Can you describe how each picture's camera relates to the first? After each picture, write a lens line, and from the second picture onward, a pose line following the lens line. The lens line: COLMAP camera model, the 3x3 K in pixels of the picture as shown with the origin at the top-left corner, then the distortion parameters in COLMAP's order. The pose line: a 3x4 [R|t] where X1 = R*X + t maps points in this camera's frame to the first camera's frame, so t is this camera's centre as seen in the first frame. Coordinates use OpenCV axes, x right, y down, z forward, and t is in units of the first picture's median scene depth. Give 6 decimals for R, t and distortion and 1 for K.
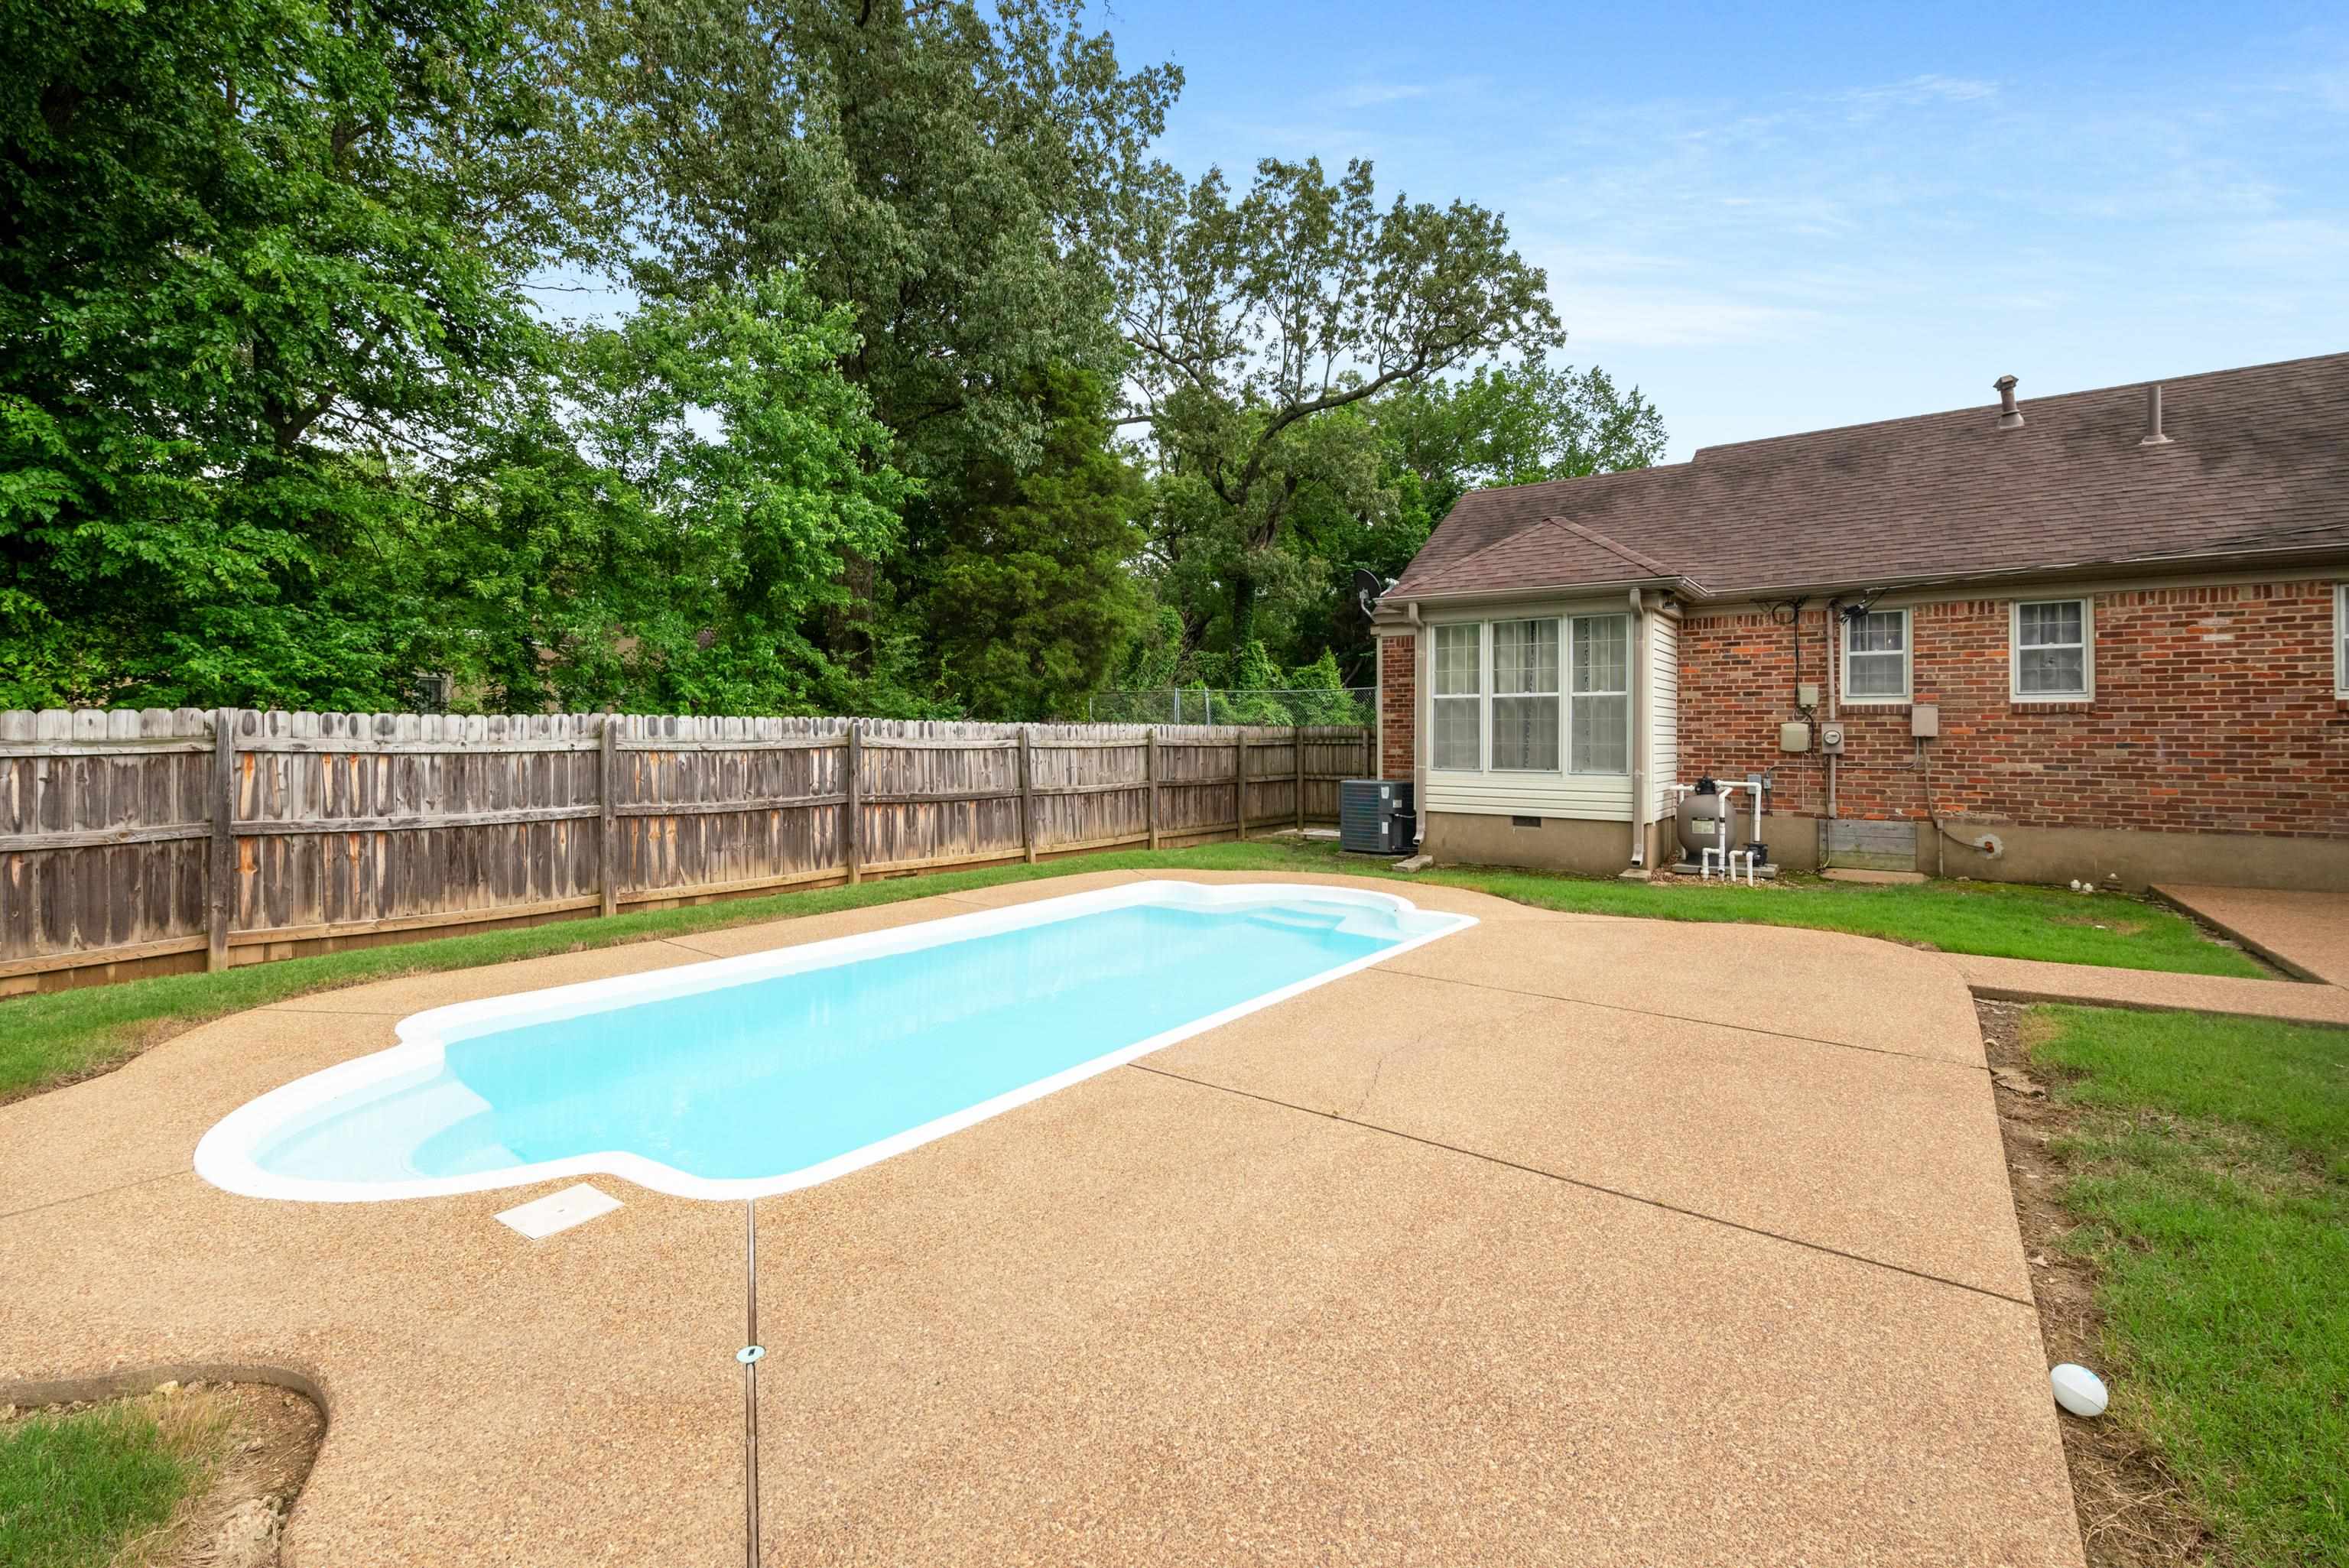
lens RADIAL K [[979.7, 0, 1178.6], [0, 979.7, 726.6], [0, 0, 1]] dist [-0.004800, -0.000576]
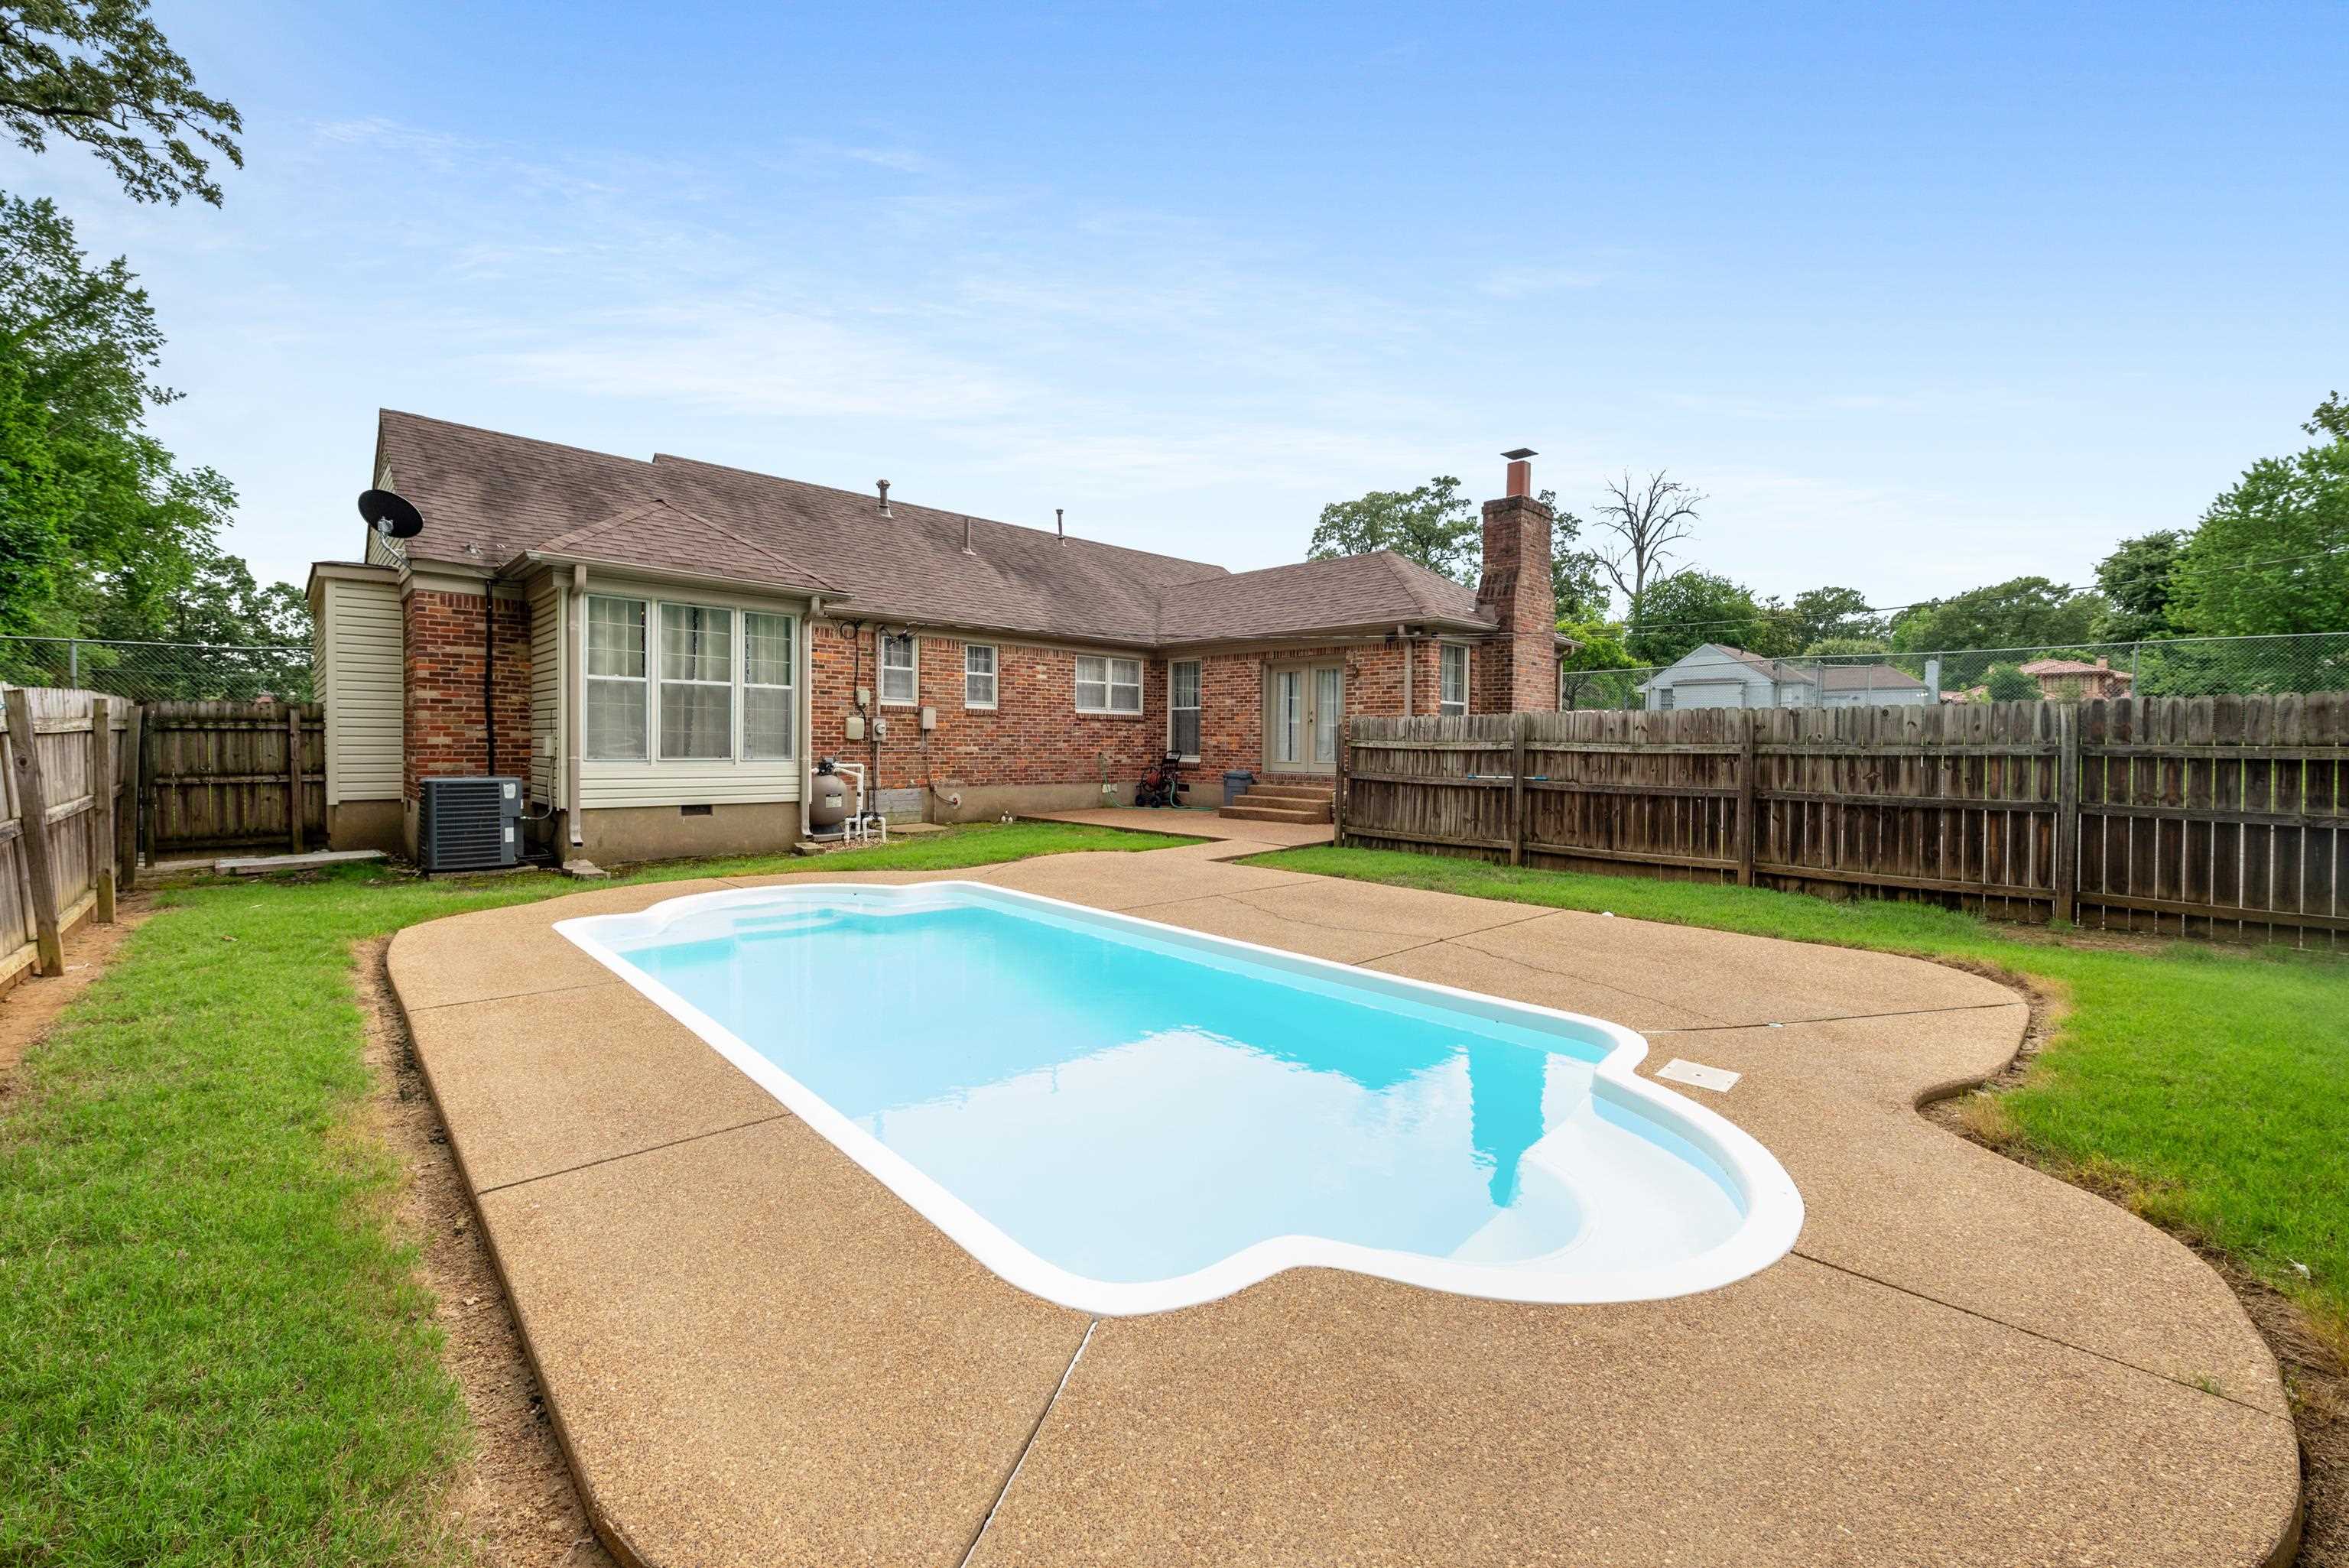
lens RADIAL K [[929.2, 0, 1168.4], [0, 929.2, 756.2], [0, 0, 1]] dist [-0.003669, -0.000138]
pose [[0.183997, -0.019092, 0.982741, -0.533403], [-0.023094, 0.999451, 0.023741, 0.009585], [-0.982655, -0.027064, 0.183456, 0.394066]]
